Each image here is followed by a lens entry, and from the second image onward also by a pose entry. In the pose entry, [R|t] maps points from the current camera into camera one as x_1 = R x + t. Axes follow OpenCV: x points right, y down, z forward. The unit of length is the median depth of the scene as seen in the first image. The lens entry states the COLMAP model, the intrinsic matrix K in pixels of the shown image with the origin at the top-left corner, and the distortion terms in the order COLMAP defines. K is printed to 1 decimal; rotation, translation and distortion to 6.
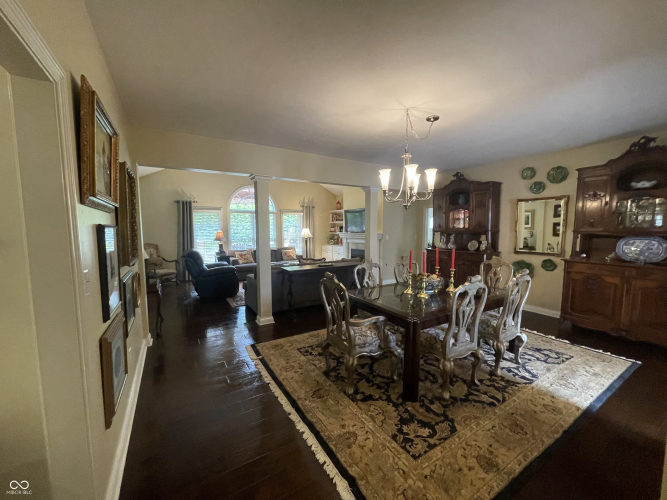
lens RADIAL K [[268.3, 0, 331.6], [0, 268.3, 249.8], [0, 0, 1]] dist [-0.011624, 0.001995]
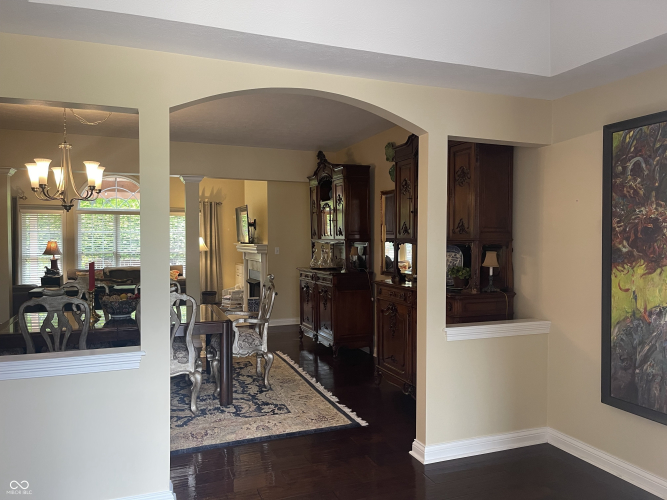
lens RADIAL K [[505.2, 0, 338.3], [0, 505.2, 254.6], [0, 0, 1]] dist [0.028280, -0.027522]
pose [[0.984024, 0.008325, -0.177843, 1.234875], [-0.017268, 0.998659, -0.048798, 0.040155], [0.177198, 0.051089, 0.982848, -0.325900]]
